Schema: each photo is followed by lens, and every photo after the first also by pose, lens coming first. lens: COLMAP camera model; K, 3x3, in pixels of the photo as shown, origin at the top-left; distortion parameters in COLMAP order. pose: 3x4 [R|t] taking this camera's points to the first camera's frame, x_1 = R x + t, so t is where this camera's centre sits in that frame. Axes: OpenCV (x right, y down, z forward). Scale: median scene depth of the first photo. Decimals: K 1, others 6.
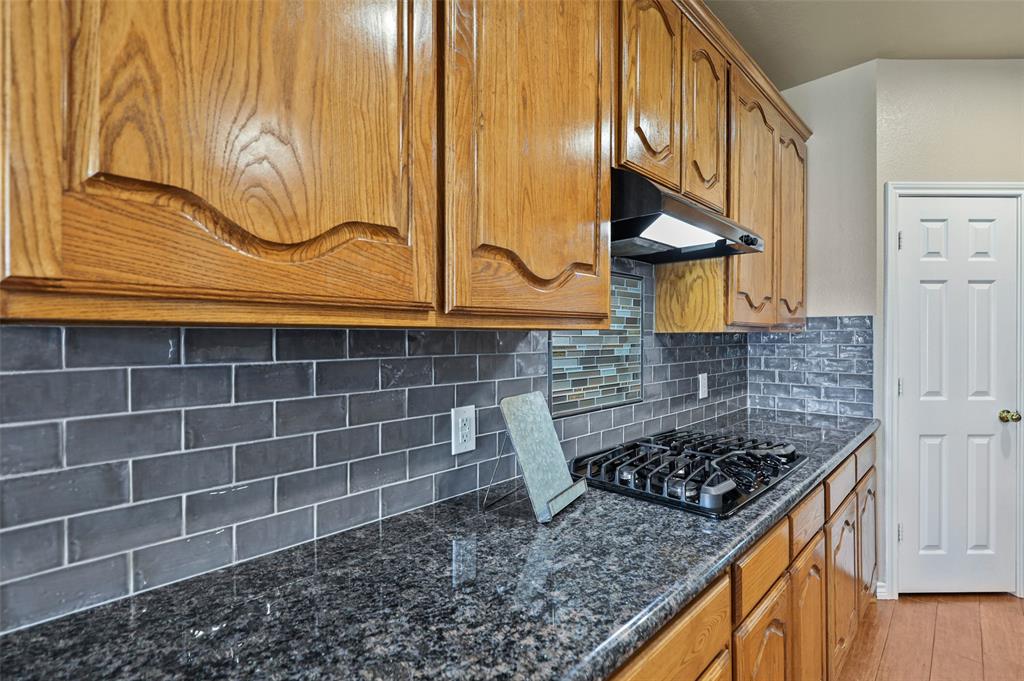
lens RADIAL K [[468.7, 0, 510.2], [0, 468.7, 340.7], [0, 0, 1]] dist [-0.001812, -0.000751]
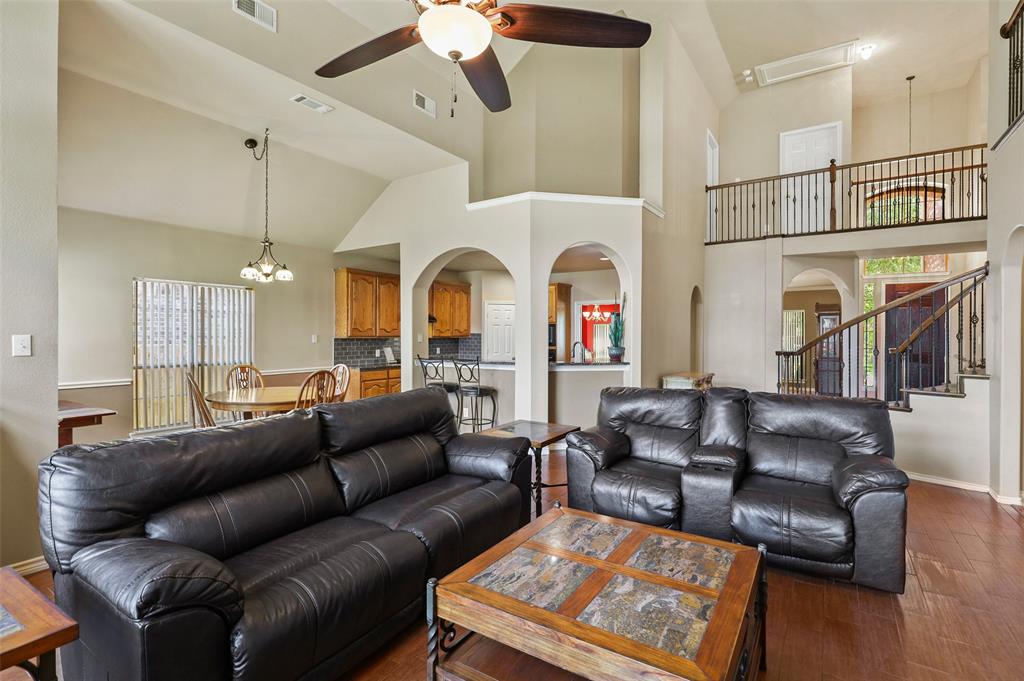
lens RADIAL K [[481.7, 0, 513.0], [0, 481.7, 338.2], [0, 0, 1]] dist [0.008167, 0.001343]
pose [[0.979064, 0.003493, 0.203524, 0.224881], [-0.003838, 0.999992, 0.001298, -0.019509], [-0.203518, -0.002052, 0.979069, -3.561223]]
